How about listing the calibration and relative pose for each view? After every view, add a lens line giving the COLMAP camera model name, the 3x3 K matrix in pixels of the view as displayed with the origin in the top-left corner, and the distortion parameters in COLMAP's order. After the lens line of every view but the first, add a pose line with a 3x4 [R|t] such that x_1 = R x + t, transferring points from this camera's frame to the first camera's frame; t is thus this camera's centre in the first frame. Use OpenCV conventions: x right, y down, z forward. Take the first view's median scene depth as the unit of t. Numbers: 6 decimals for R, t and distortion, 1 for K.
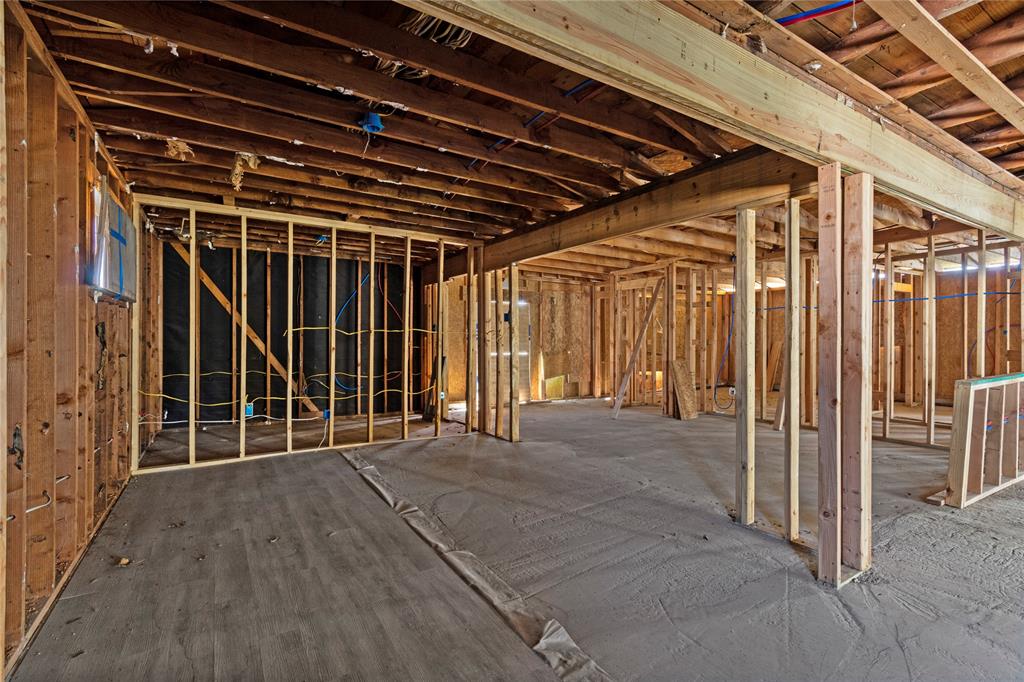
lens RADIAL K [[476.9, 0, 508.0], [0, 476.9, 340.6], [0, 0, 1]] dist [0.004036, 0.000680]
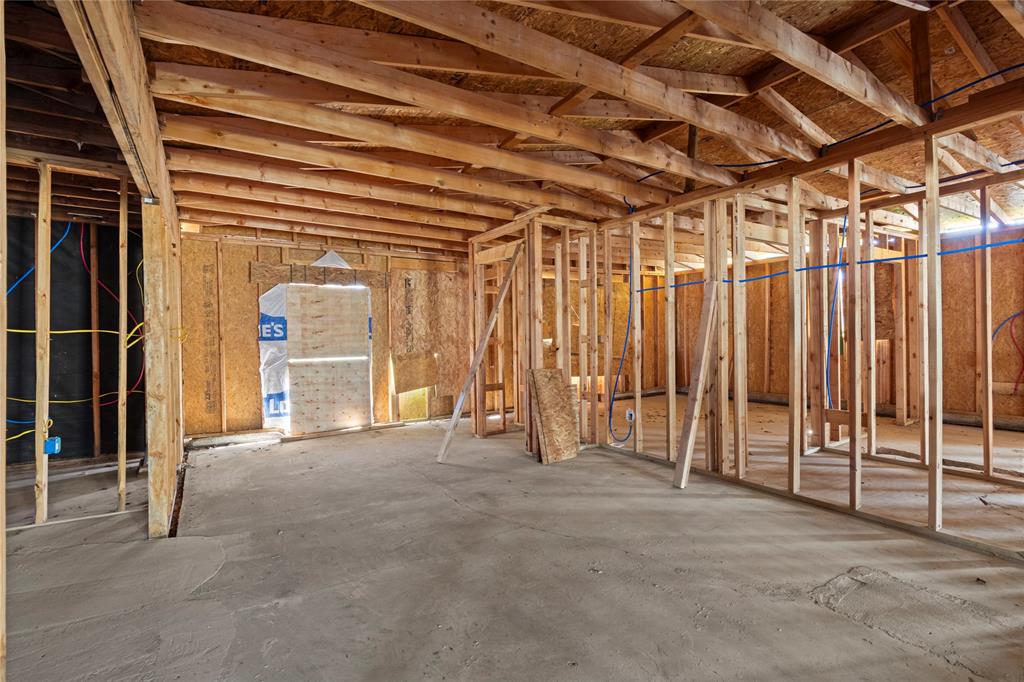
lens RADIAL K [[476.9, 0, 516.7], [0, 476.9, 336.9], [0, 0, 1]] dist [0.004036, 0.000680]
pose [[0.999817, -0.014960, 0.011945, 0.303617], [0.014908, 0.999879, 0.004407, -0.004792], [-0.012009, -0.004228, 0.999919, 0.346528]]
